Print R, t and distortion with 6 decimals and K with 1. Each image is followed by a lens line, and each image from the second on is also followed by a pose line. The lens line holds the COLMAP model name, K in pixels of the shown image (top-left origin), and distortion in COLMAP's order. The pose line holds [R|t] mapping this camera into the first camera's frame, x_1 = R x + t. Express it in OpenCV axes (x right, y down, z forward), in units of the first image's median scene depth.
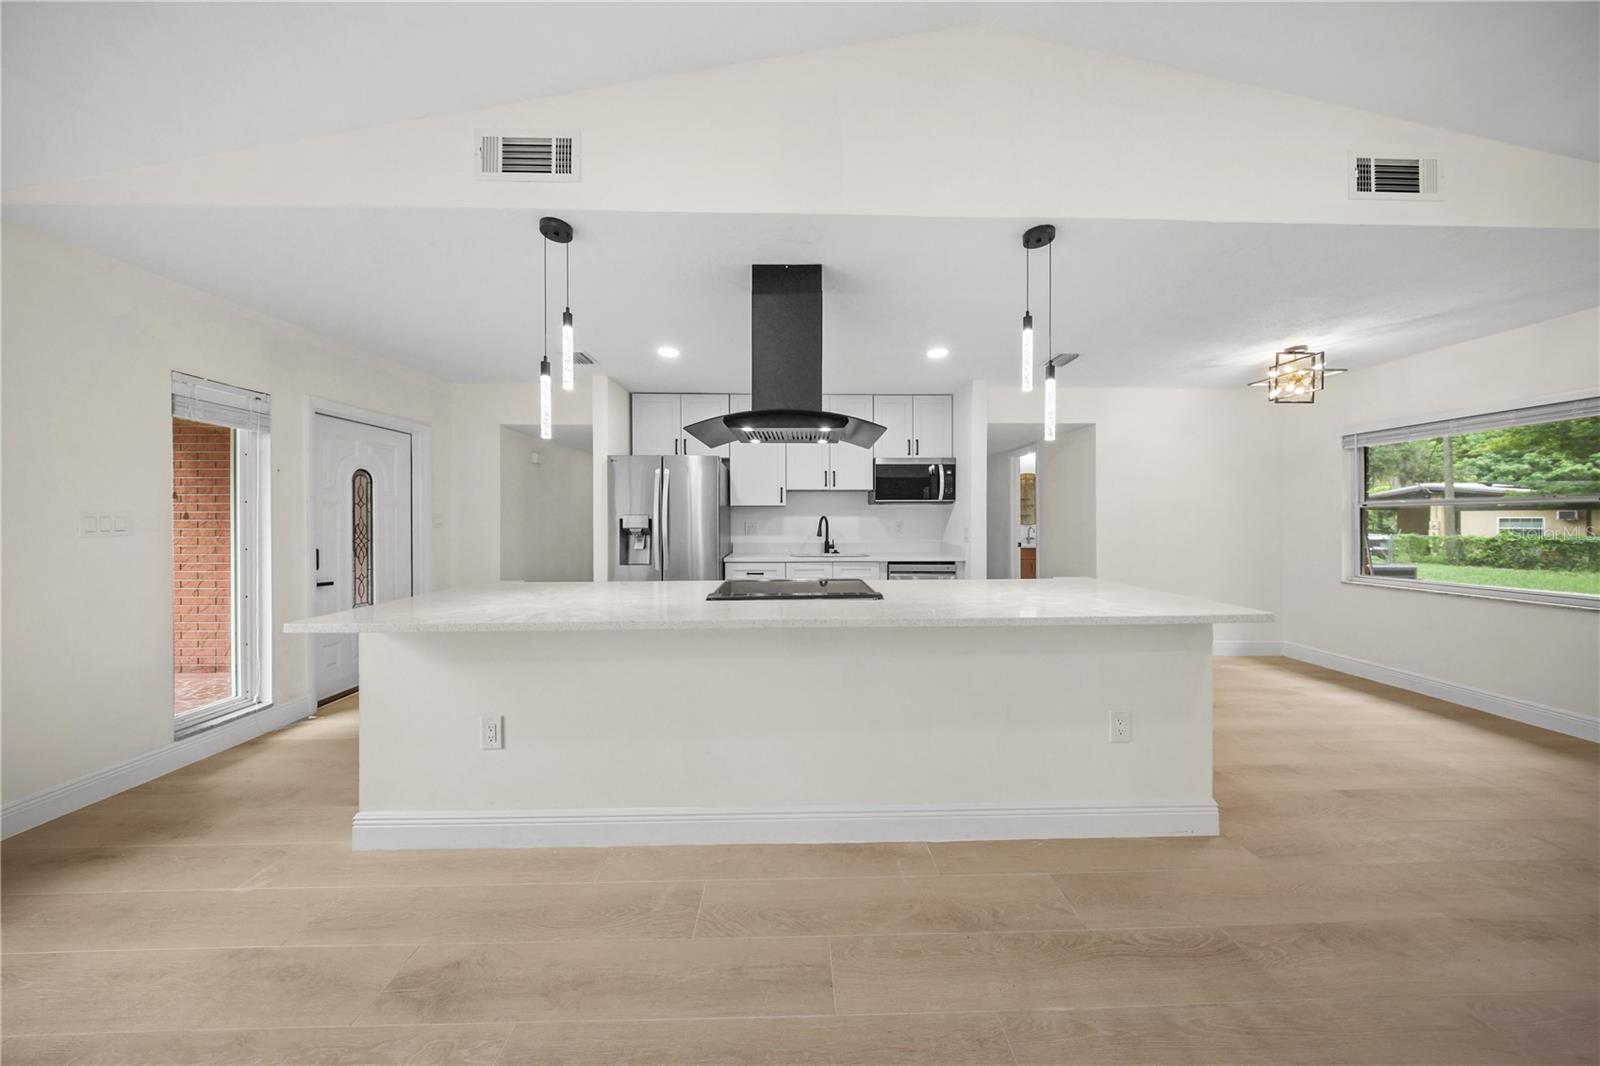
lens RADIAL K [[464.0, 0, 803.7], [0, 464.0, 519.8], [0, 0, 1]] dist [0.003105, -0.001155]
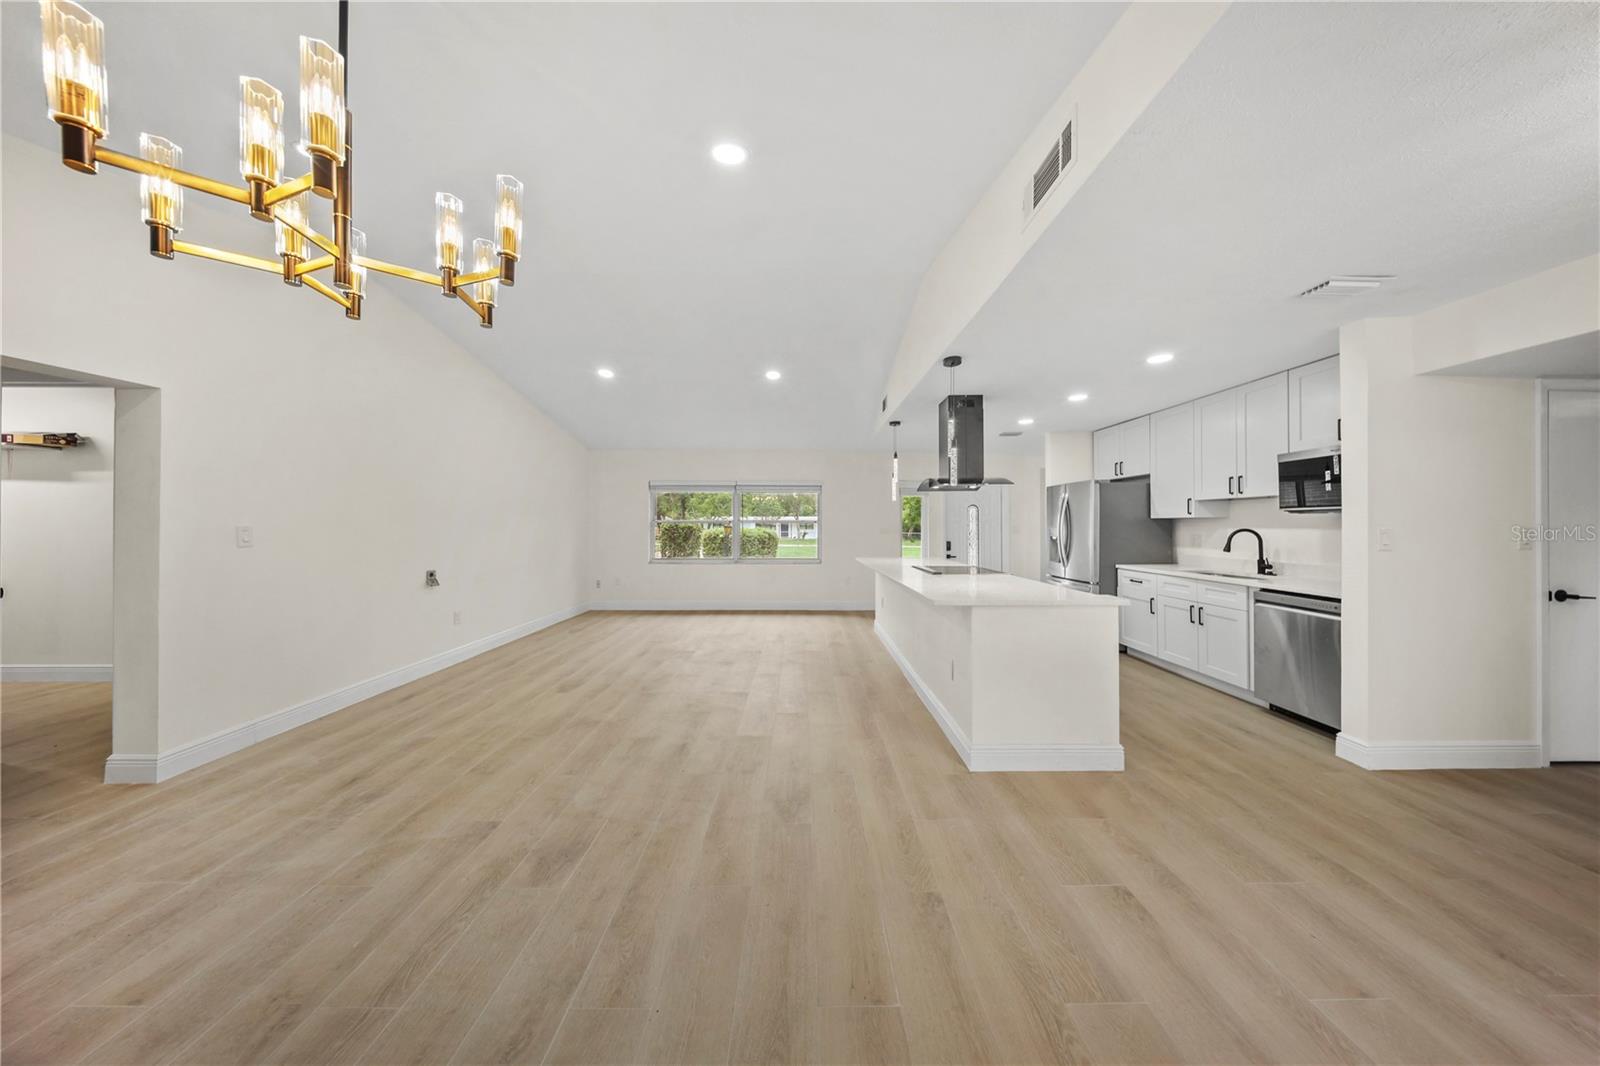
lens RADIAL K [[464.0, 0, 802.5], [0, 464.0, 525.7], [0, 0, 1]] dist [0.003105, -0.001155]
pose [[-0.015426, 0.002515, -0.999878, 1.058646], [0.001363, 0.999996, 0.002494, -0.019133], [0.999880, -0.001325, -0.015430, 0.246483]]
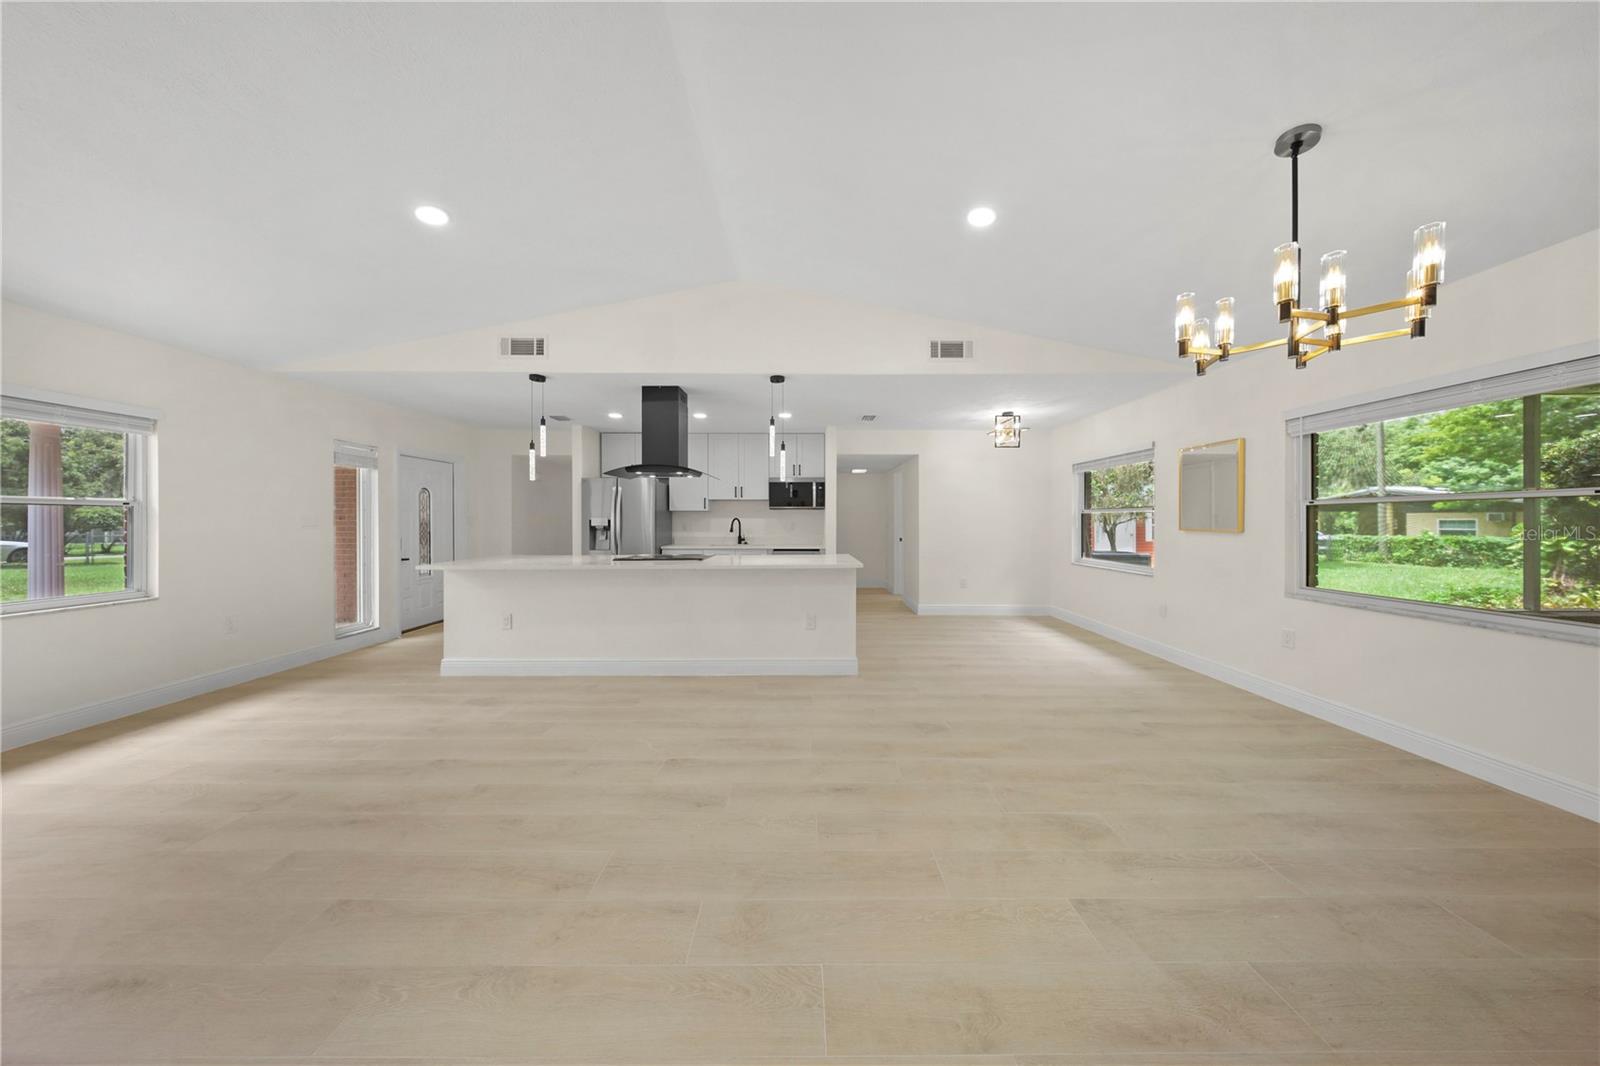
lens RADIAL K [[464.0, 0, 803.3], [0, 464.0, 521.3], [0, 0, 1]] dist [0.003105, -0.001155]
pose [[0.999779, 0.001574, -0.020986, 0.327989], [-0.001529, 0.999996, 0.002167, -0.001496], [0.020989, -0.002135, 0.999777, -0.490394]]
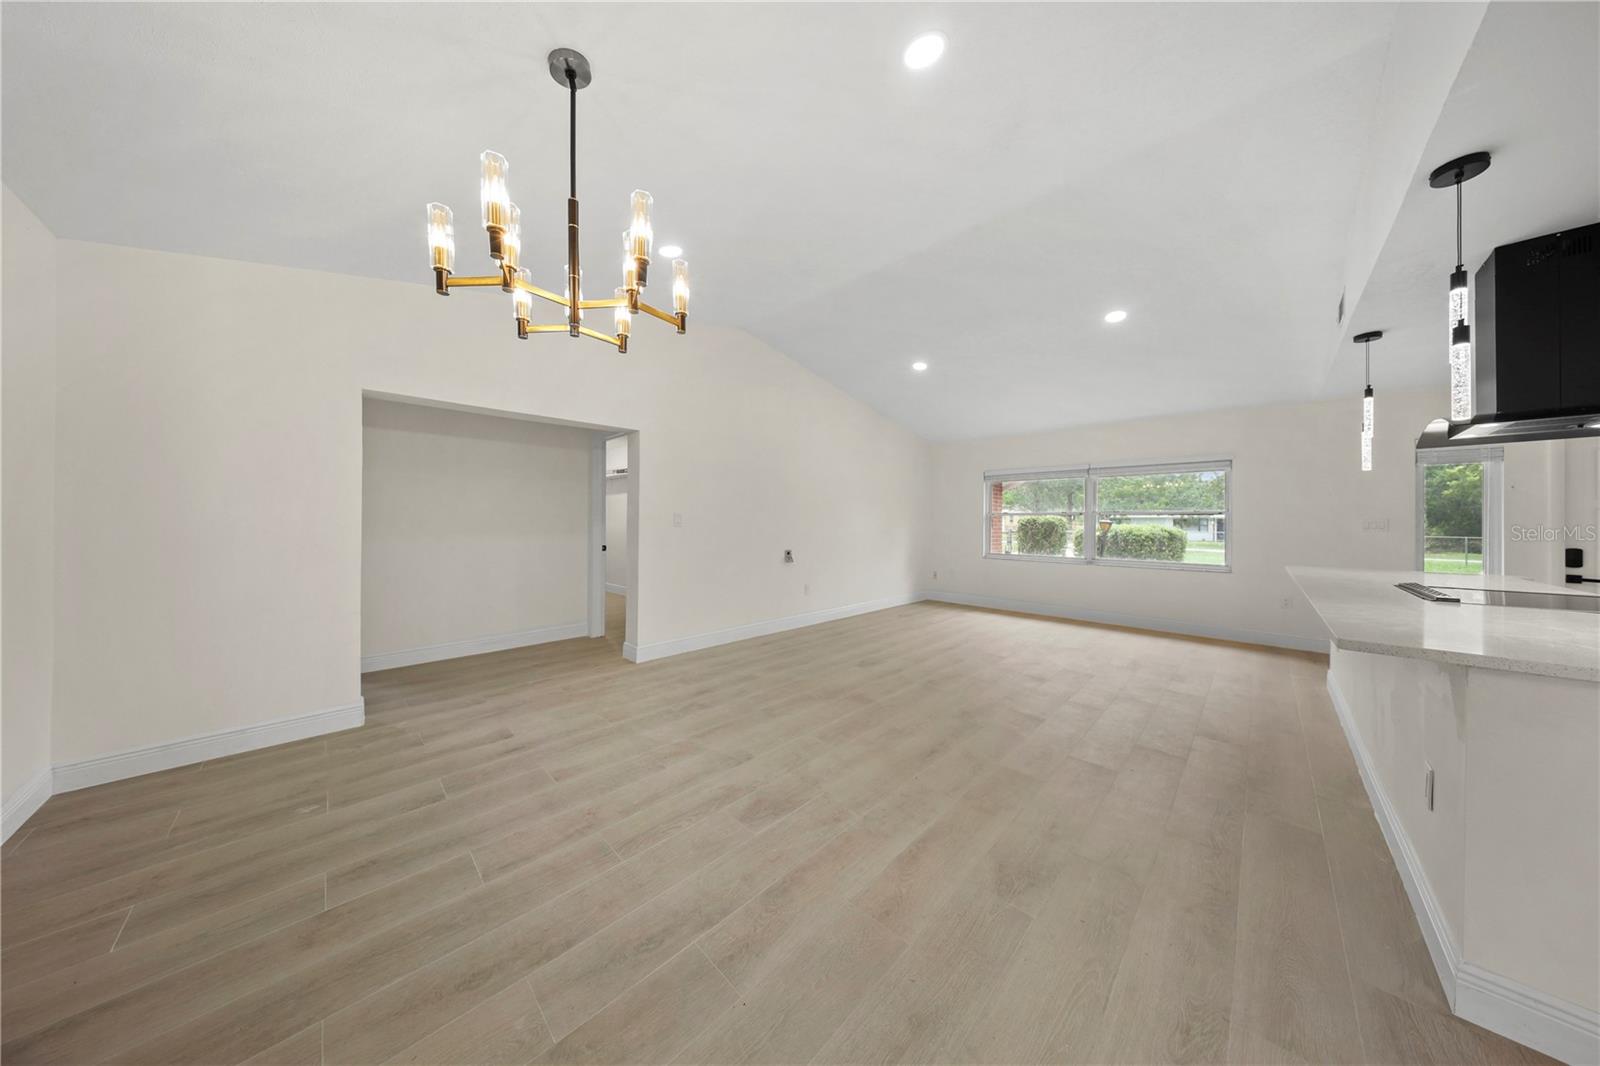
lens RADIAL K [[464.0, 0, 808.8], [0, 464.0, 522.8], [0, 0, 1]] dist [0.003105, -0.001155]
pose [[-0.708760, -0.001554, -0.705448, 0.925744], [-0.004726, 0.999986, 0.002545, 0.001882], [0.705434, 0.005138, -0.708757, 0.383516]]
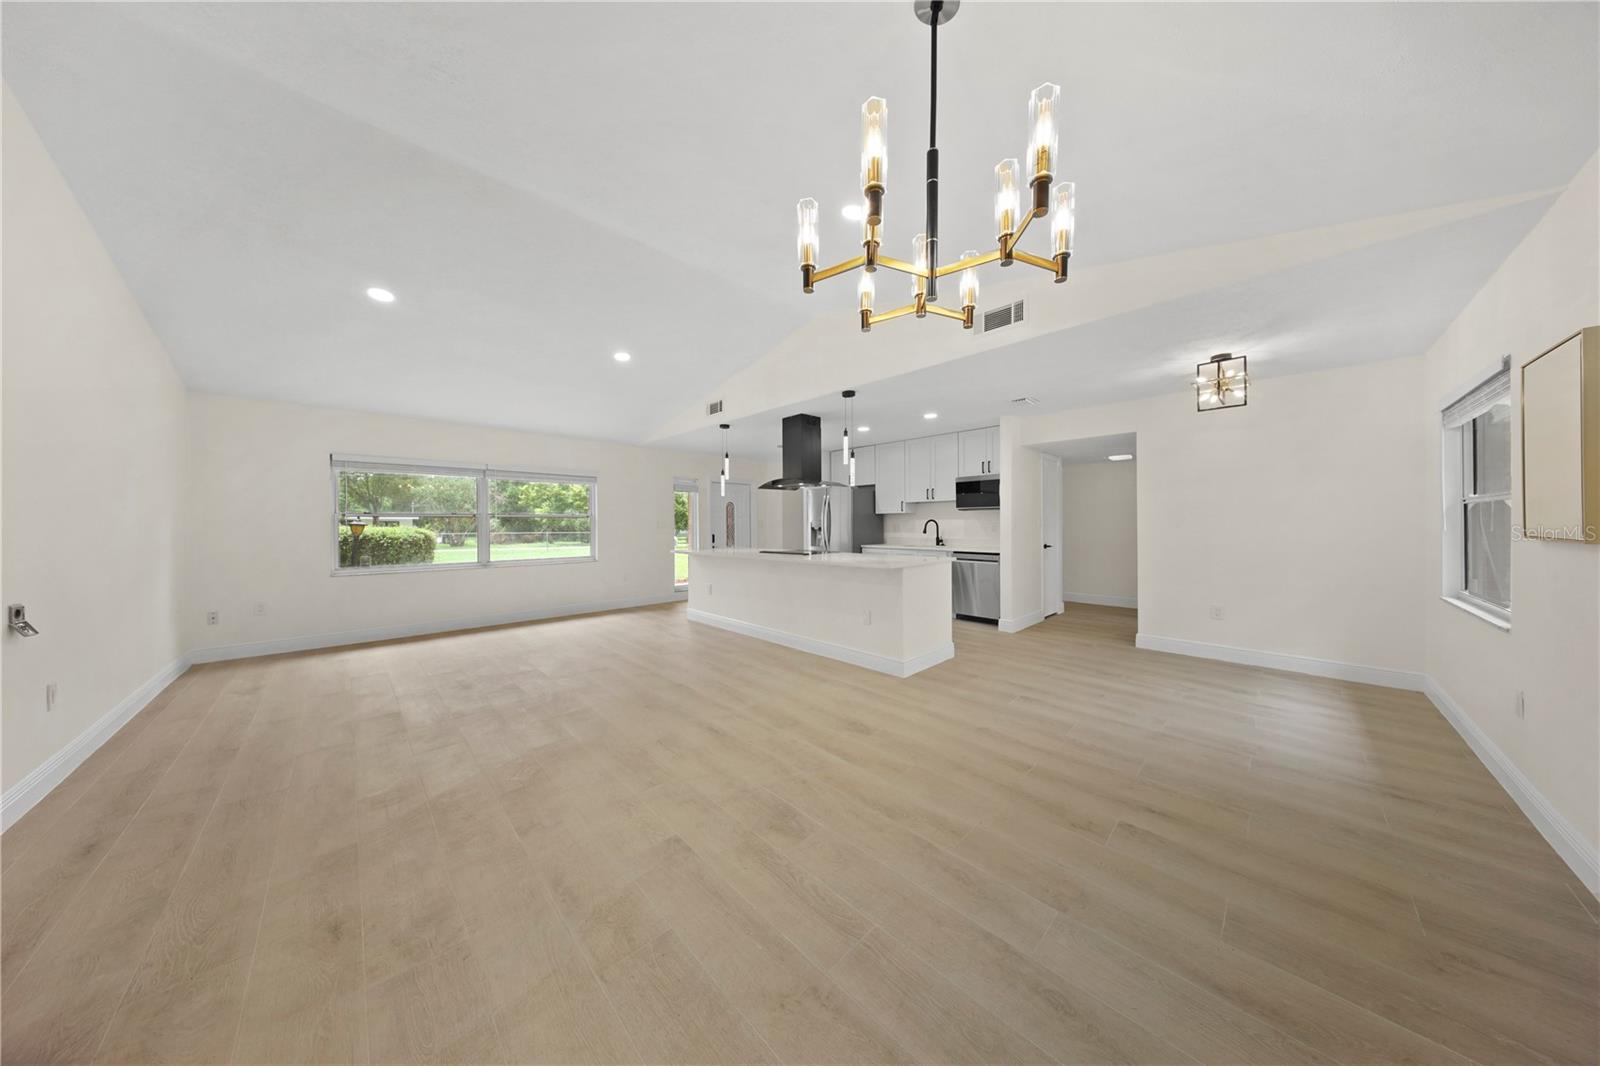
lens RADIAL K [[464.0, 0, 803.6], [0, 464.0, 519.2], [0, 0, 1]] dist [0.003105, -0.001155]
pose [[0.681597, -0.010361, -0.731654, 0.974536], [0.006248, 0.999946, -0.008340, 0.001221], [0.731701, 0.001113, 0.681625, -0.324903]]
